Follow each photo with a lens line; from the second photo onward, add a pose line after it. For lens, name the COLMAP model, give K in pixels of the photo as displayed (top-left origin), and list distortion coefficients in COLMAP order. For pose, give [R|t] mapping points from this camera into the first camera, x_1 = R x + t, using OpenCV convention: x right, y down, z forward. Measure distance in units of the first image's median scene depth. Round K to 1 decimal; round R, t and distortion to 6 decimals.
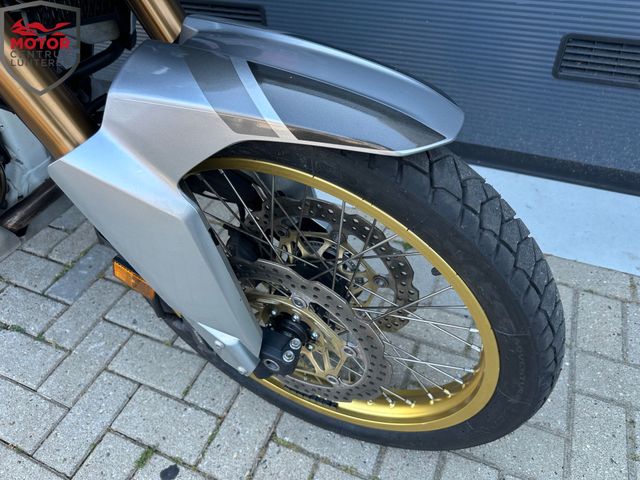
lens RADIAL K [[454.8, 0, 324.9], [0, 454.8, 244.9], [0, 0, 1]] dist [0.045497, -0.069499]
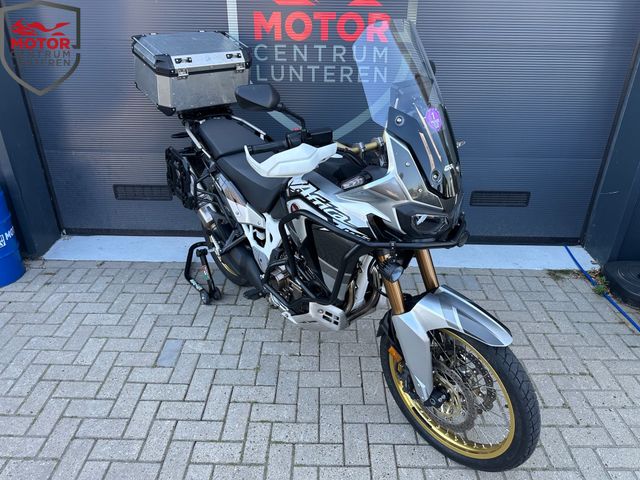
lens RADIAL K [[454.8, 0, 323.2], [0, 454.8, 242.5], [0, 0, 1]] dist [0.045497, -0.069499]
pose [[0.924050, -0.133647, 0.358148, -1.355797], [0.224215, 0.948300, -0.224623, 0.258030], [-0.309612, 0.287865, 0.906242, -1.155618]]
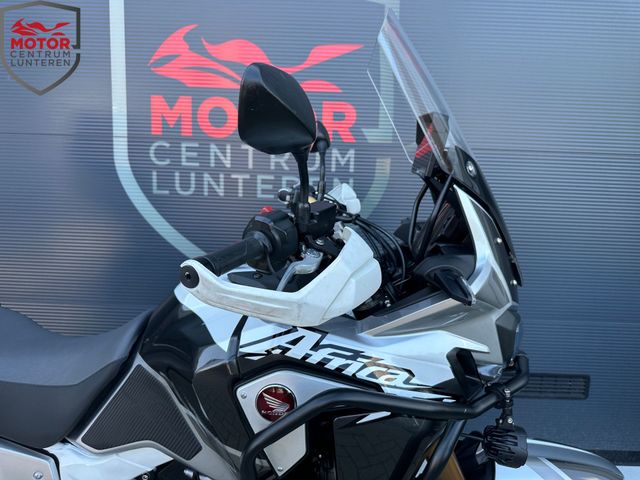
lens RADIAL K [[454.8, 0, 329.0], [0, 454.8, 235.8], [0, 0, 1]] dist [0.045497, -0.069499]
pose [[0.916863, 0.008542, 0.399112, -0.745892], [0.215024, 0.831780, -0.511768, -0.140060], [-0.336345, 0.555039, 0.760792, -0.386011]]
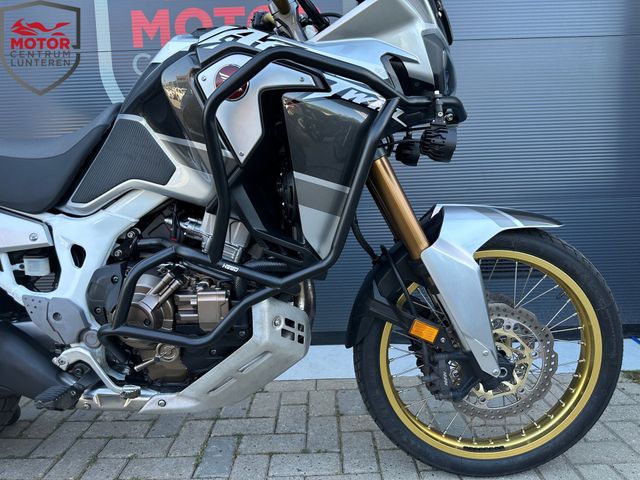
lens RADIAL K [[454.8, 0, 325.7], [0, 454.8, 243.4], [0, 0, 1]] dist [0.045497, -0.069499]
pose [[0.917743, -0.039417, 0.395213, -0.724901], [0.266860, 0.798184, -0.540081, 0.325714], [-0.294165, 0.601122, 0.743047, -0.208035]]
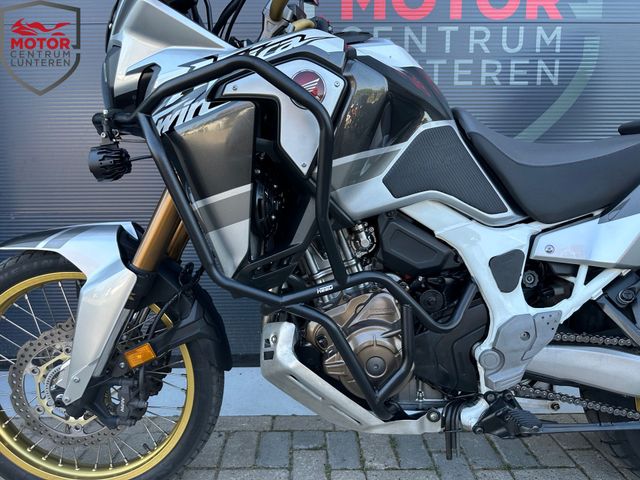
lens RADIAL K [[454.8, 0, 316.9], [0, 454.8, 238.4], [0, 0, 1]] dist [0.045497, -0.069499]
pose [[0.914237, -0.029779, 0.404084, -1.368359], [0.252821, 0.821258, -0.511484, -0.072818], [-0.316626, 0.569779, 0.758354, 0.150662]]
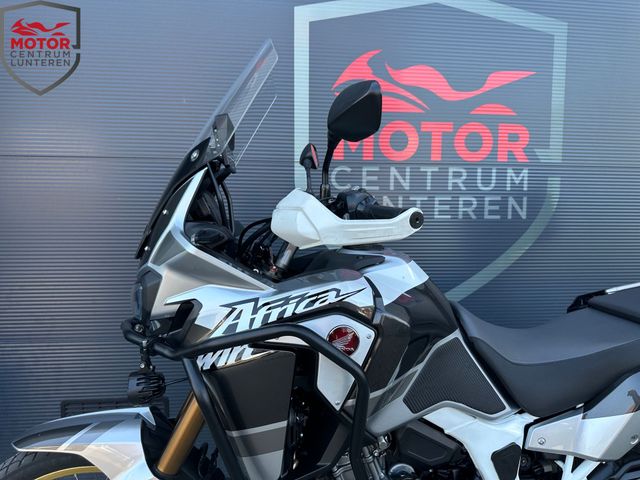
lens RADIAL K [[454.8, 0, 319.4], [0, 454.8, 238.7], [0, 0, 1]] dist [0.045497, -0.069499]
pose [[0.870538, 0.000265, 0.492101, -1.498687], [0.304115, 0.785894, -0.538409, -0.330739], [-0.386882, 0.618361, 0.684070, -0.051637]]
